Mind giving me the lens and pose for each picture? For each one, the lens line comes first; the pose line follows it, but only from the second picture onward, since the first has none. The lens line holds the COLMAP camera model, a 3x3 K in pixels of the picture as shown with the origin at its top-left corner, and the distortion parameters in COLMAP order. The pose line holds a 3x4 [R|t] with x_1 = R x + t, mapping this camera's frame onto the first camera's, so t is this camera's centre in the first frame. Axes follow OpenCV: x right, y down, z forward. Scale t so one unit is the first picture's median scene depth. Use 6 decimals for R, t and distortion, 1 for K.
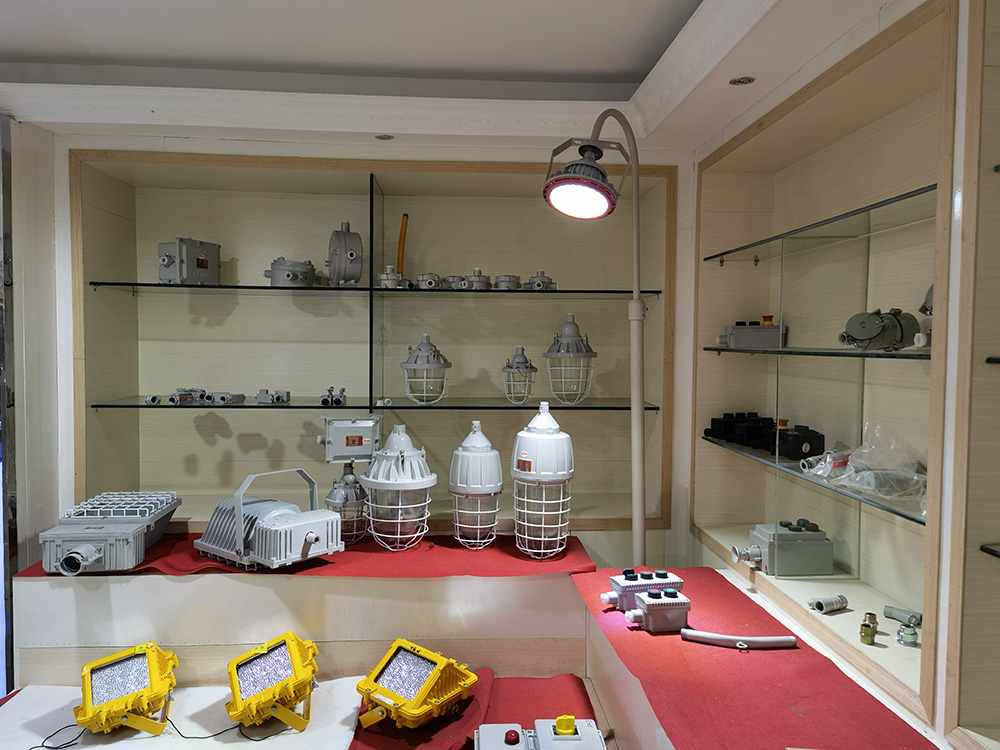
lens RADIAL K [[783.1, 0, 500.0], [0, 783.1, 375.0], [0, 0, 1]] dist [0.057007, -0.003278]
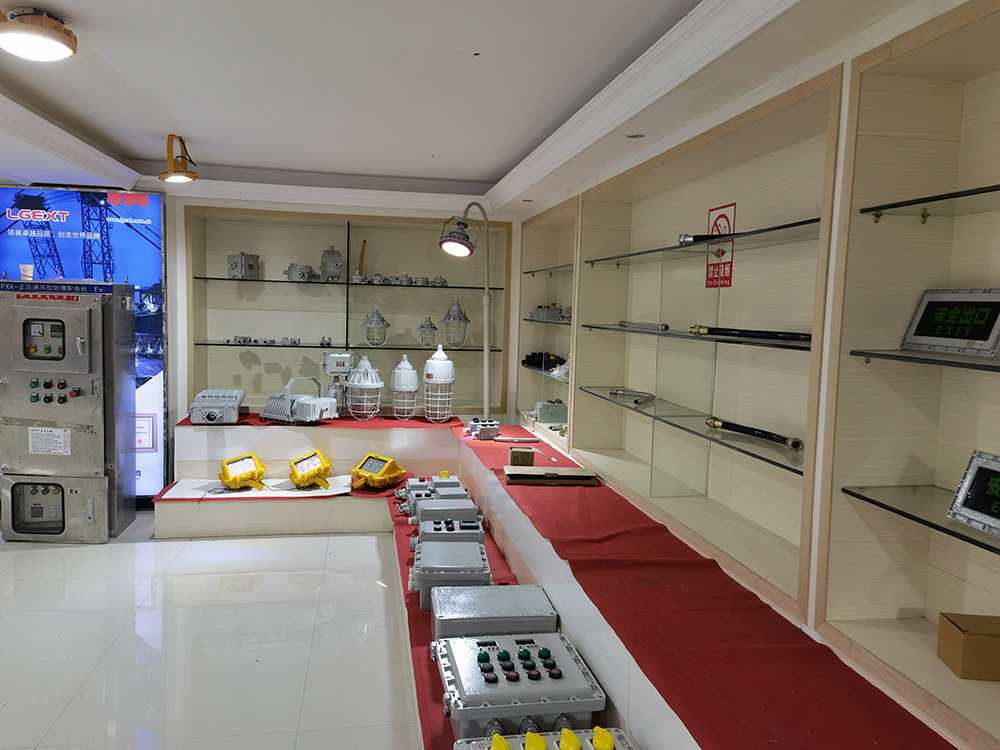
lens RADIAL K [[803.8, 0, 500.0], [0, 803.8, 375.0], [0, 0, 1]] dist [0.055120, -0.002658]
pose [[0.993798, 0.009780, 0.110773, -0.016267], [-0.014444, 0.999039, 0.041382, 0.023211], [-0.110262, -0.042726, 0.992984, -0.995267]]
